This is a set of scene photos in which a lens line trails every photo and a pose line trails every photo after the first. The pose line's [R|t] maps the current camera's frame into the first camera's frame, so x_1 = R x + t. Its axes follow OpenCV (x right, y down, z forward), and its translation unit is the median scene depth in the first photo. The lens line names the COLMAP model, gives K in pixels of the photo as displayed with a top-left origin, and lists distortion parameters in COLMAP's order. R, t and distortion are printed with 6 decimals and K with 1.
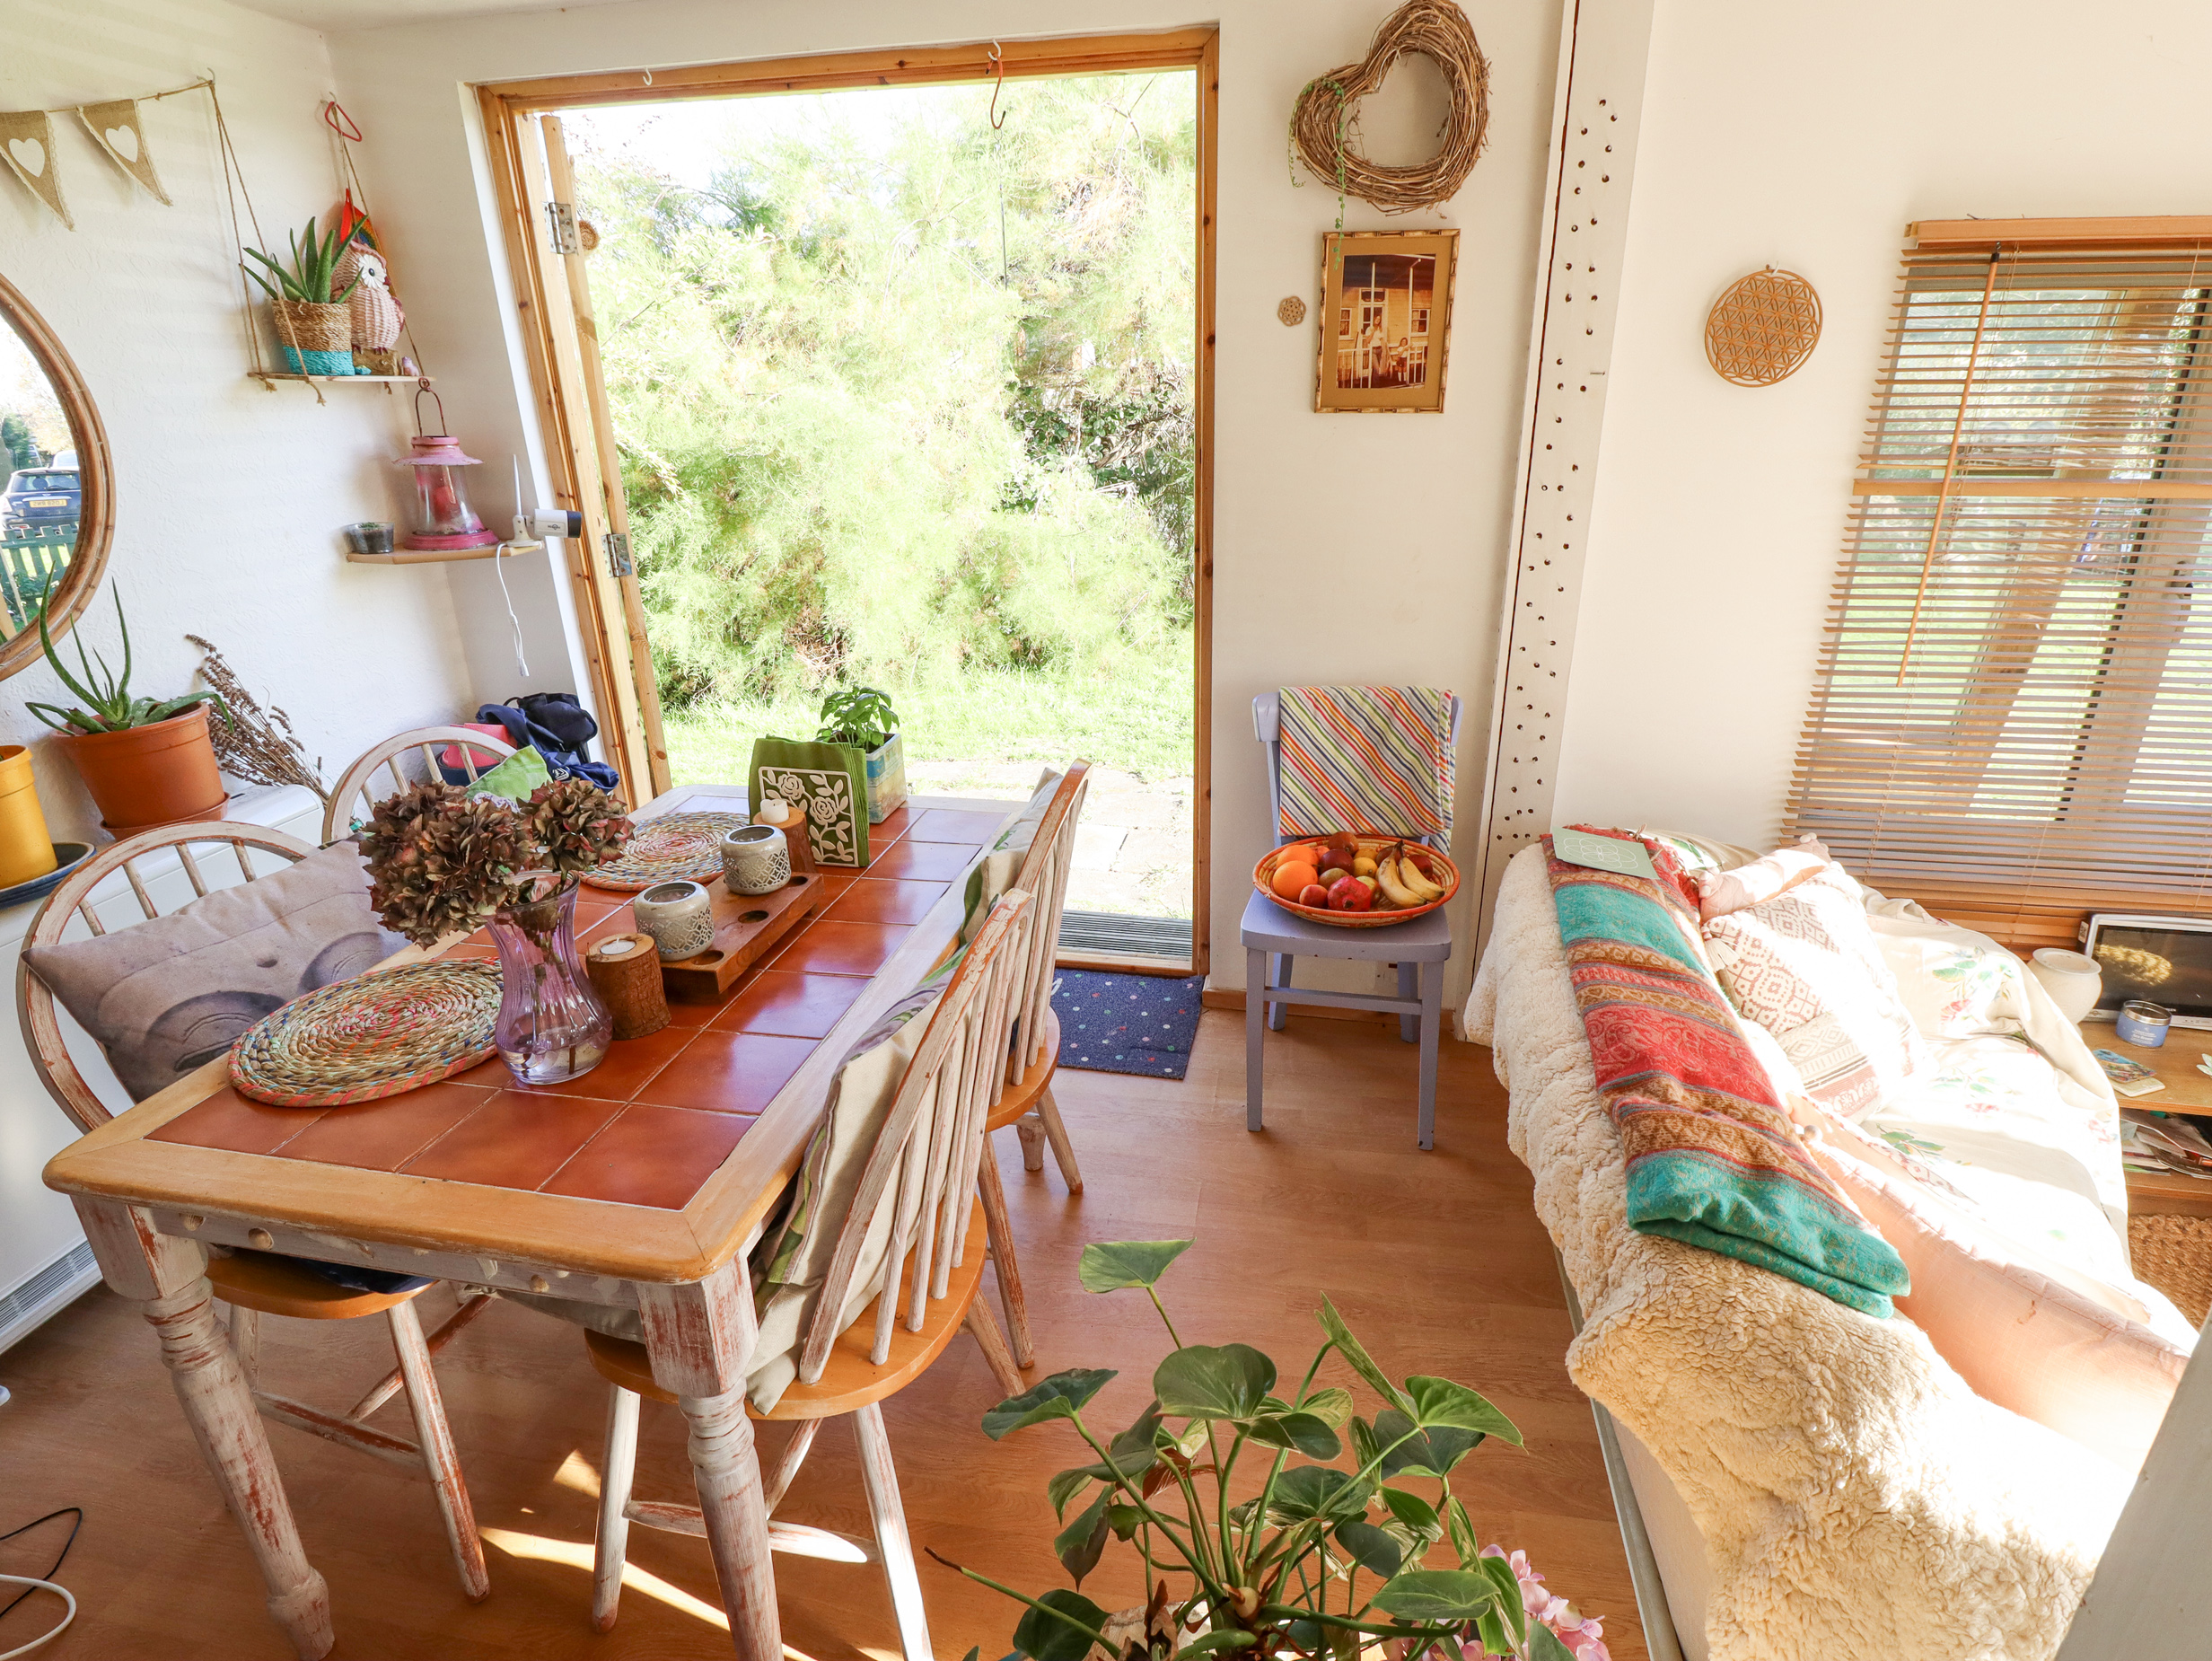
lens RADIAL K [[1148.8, 0, 1132.3], [0, 1148.8, 833.1], [0, 0, 1]] dist [0.002112, -0.012479]
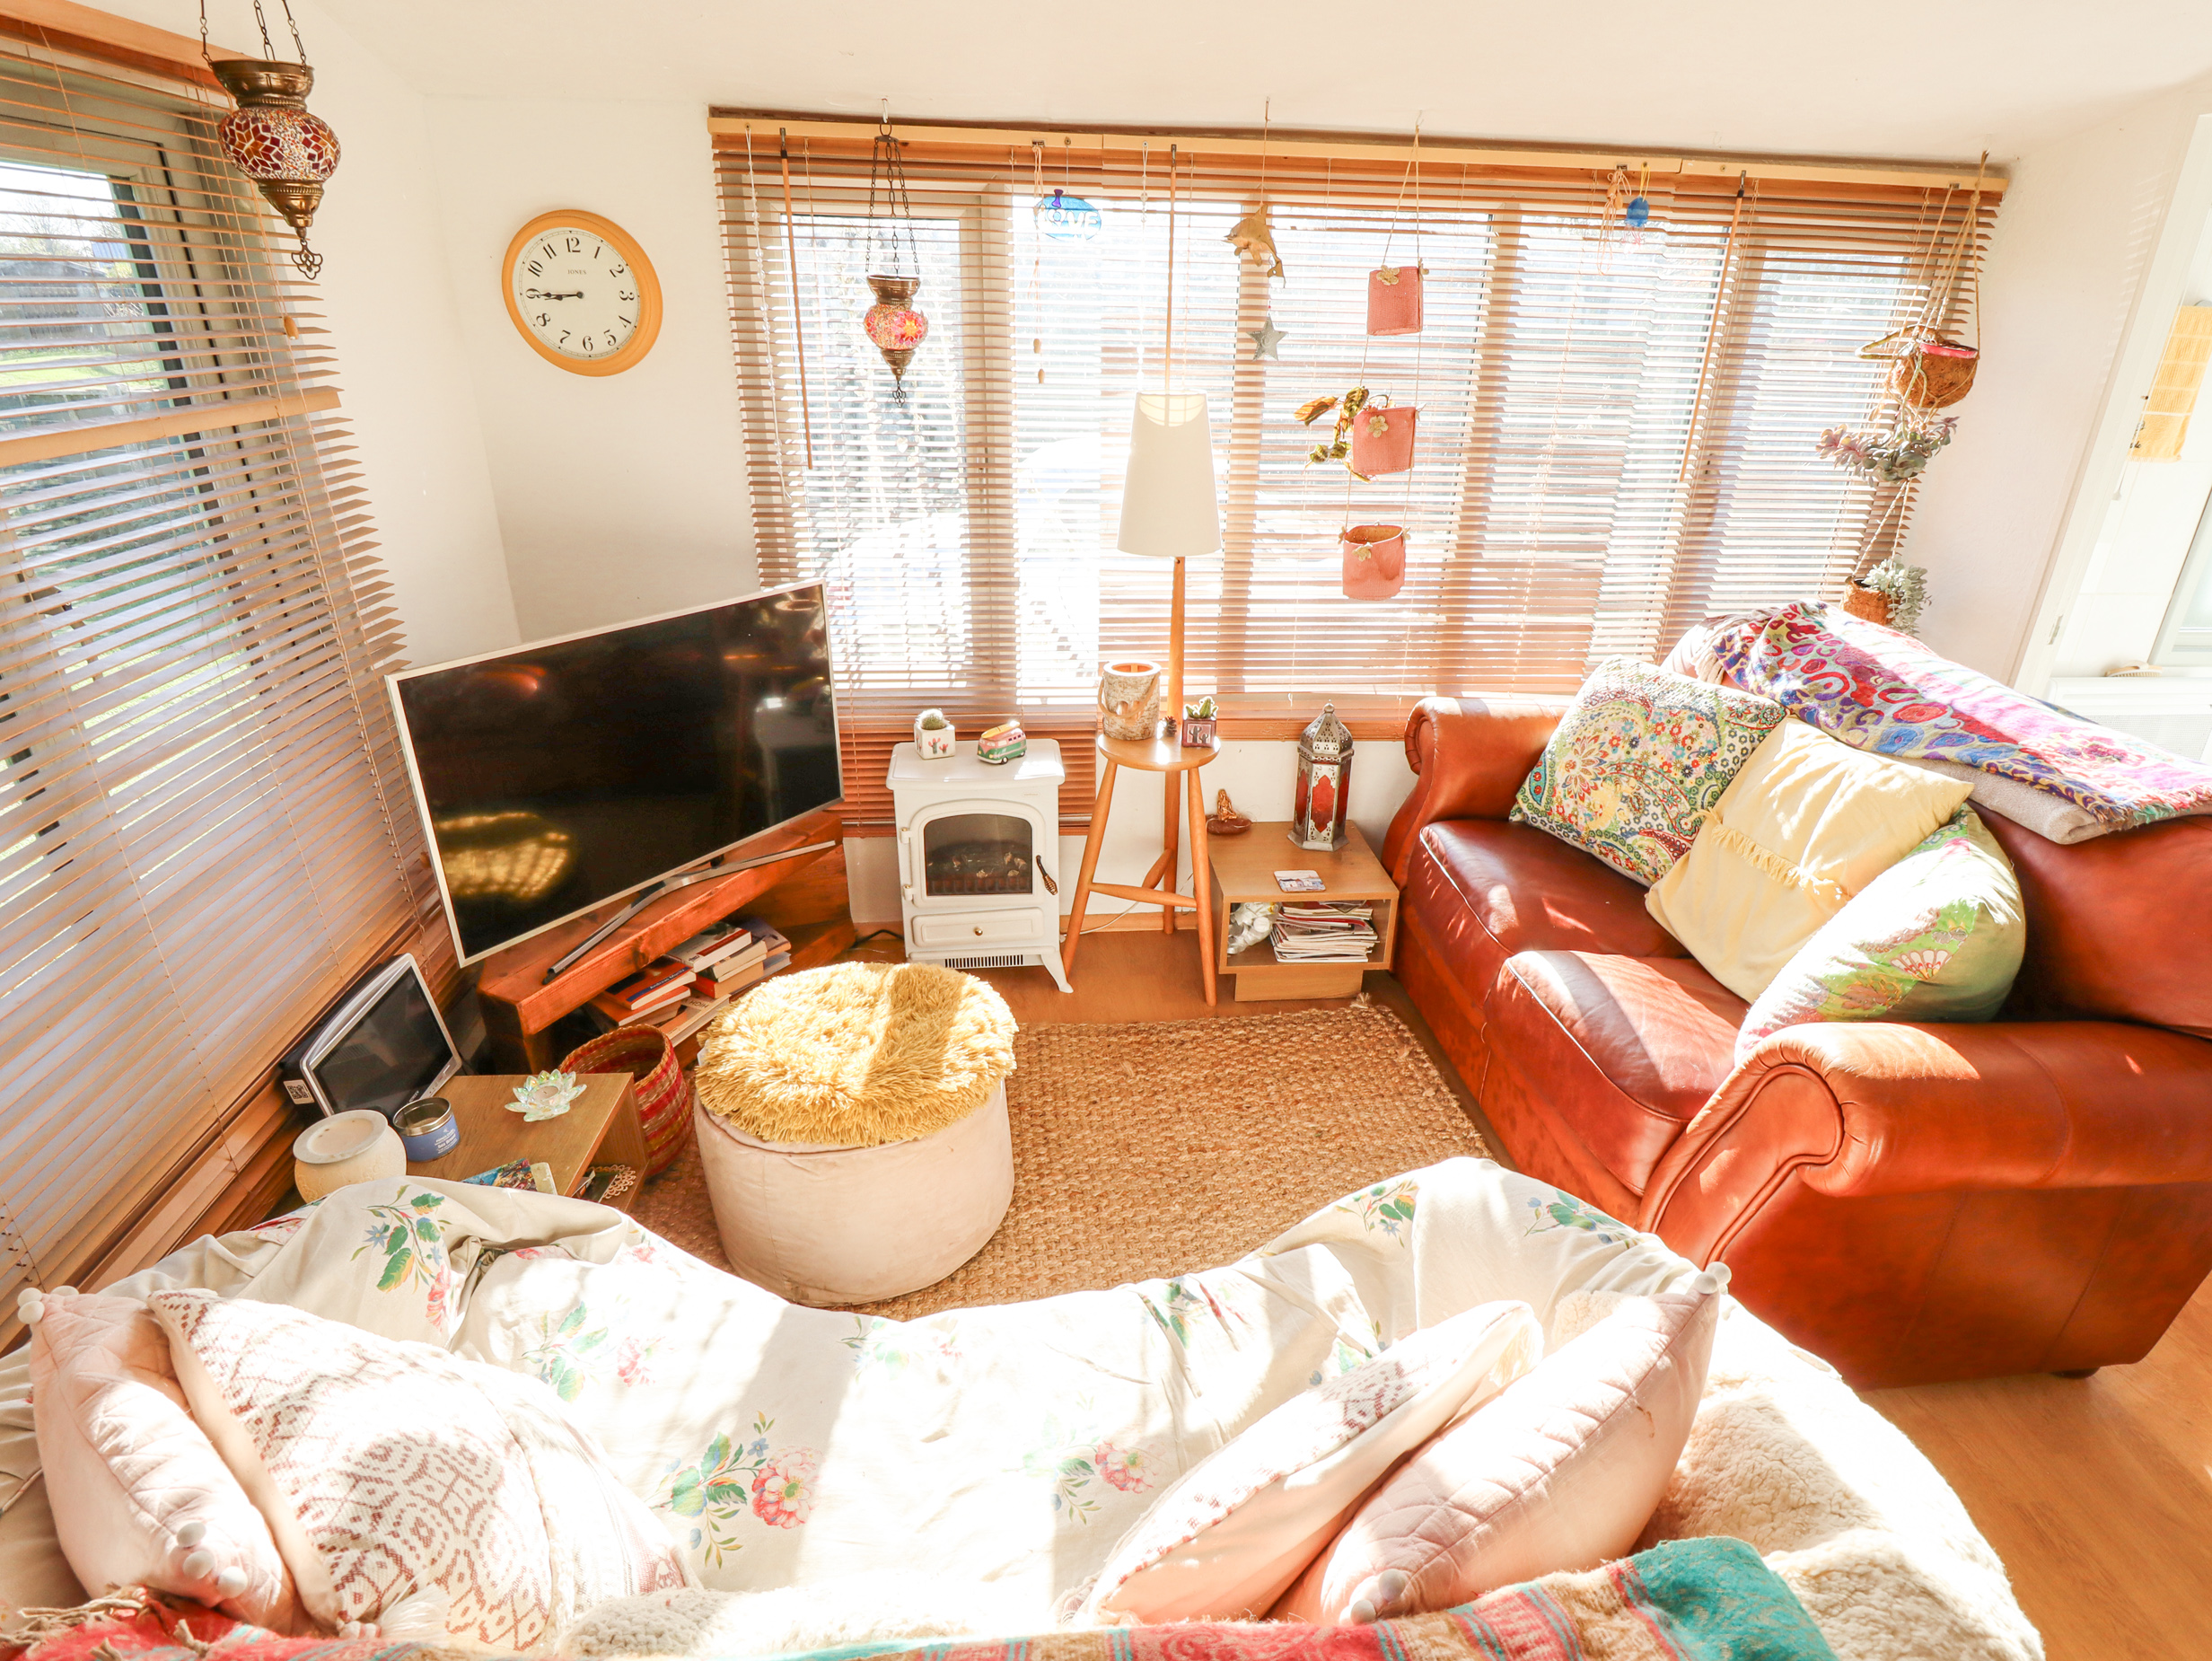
lens RADIAL K [[1152.1, 0, 1129.3], [0, 1152.1, 823.2], [0, 0, 1]] dist [0.001211, -0.012306]
pose [[-0.282906, -0.385346, 0.878335, 0.157938], [0.340428, 0.815783, 0.467553, -0.208712], [-0.896701, 0.431284, -0.099607, 0.585783]]
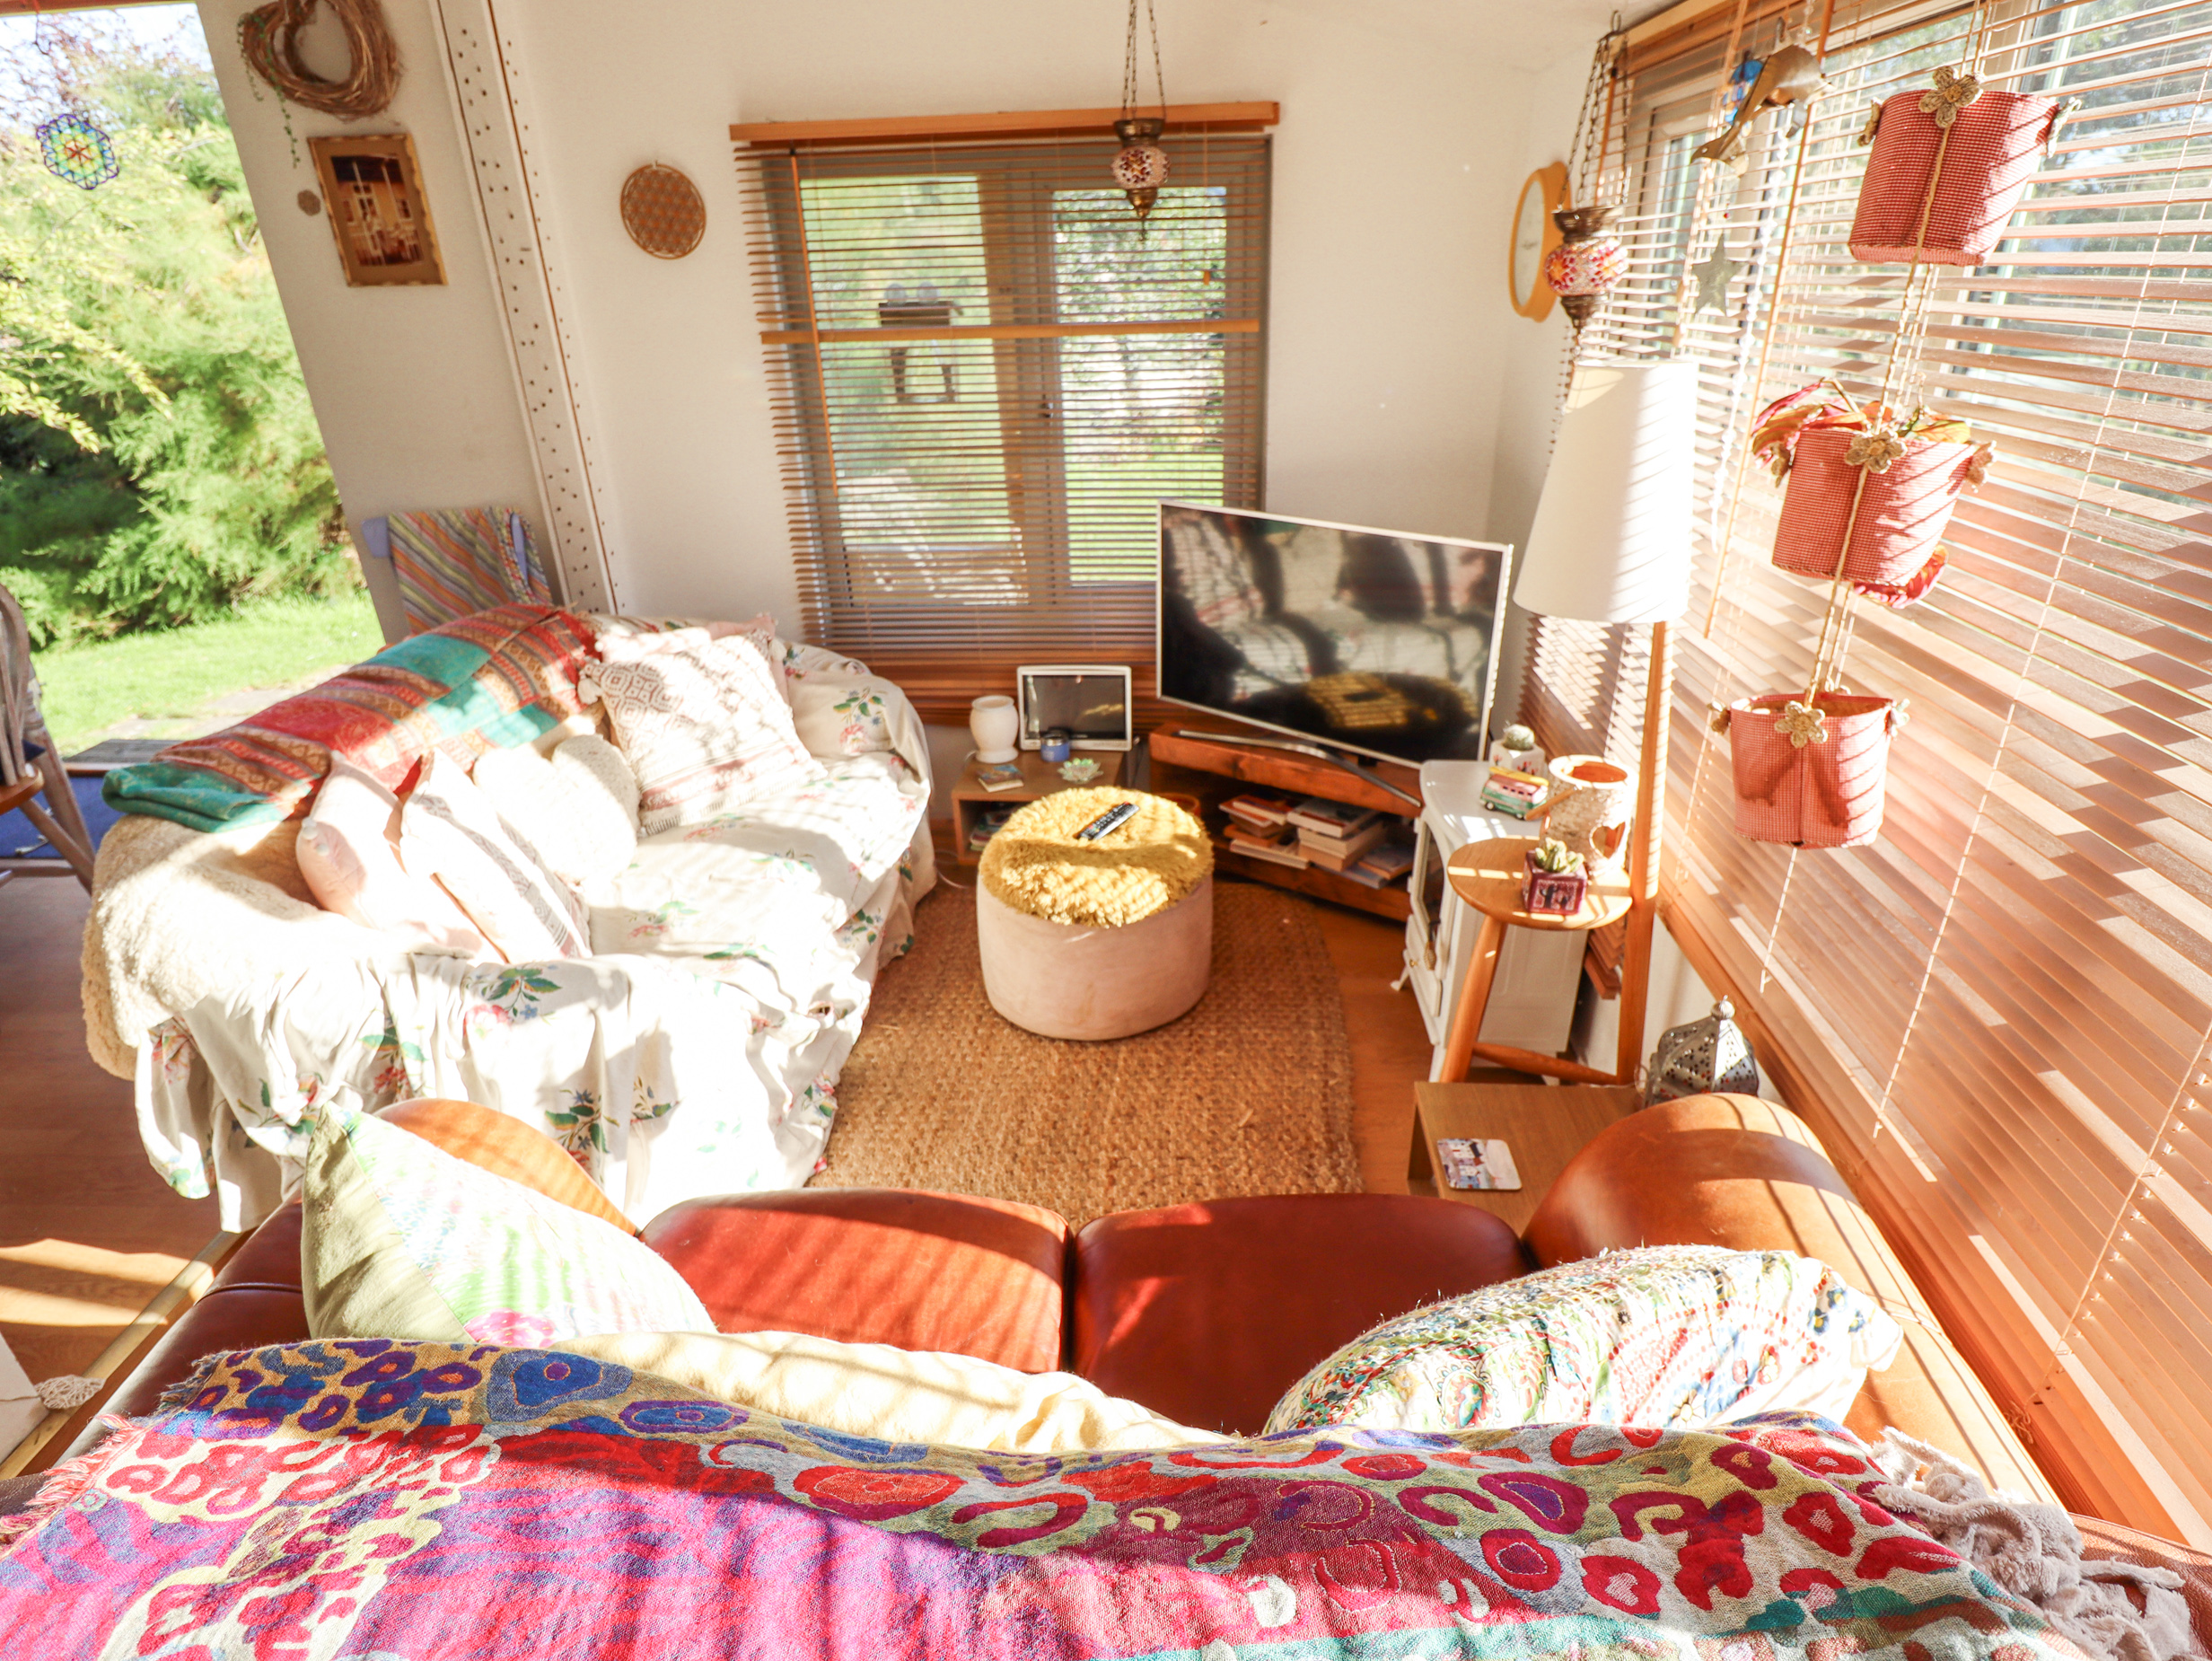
lens RADIAL K [[1152.1, 0, 1129.3], [0, 1152.1, 823.2], [0, 0, 1]] dist [0.001211, -0.012306]
pose [[0.991393, -0.063827, 0.114310, 0.841520], [0.056431, 0.996169, 0.066808, 0.177644], [-0.118136, -0.059782, 0.991196, -0.362748]]
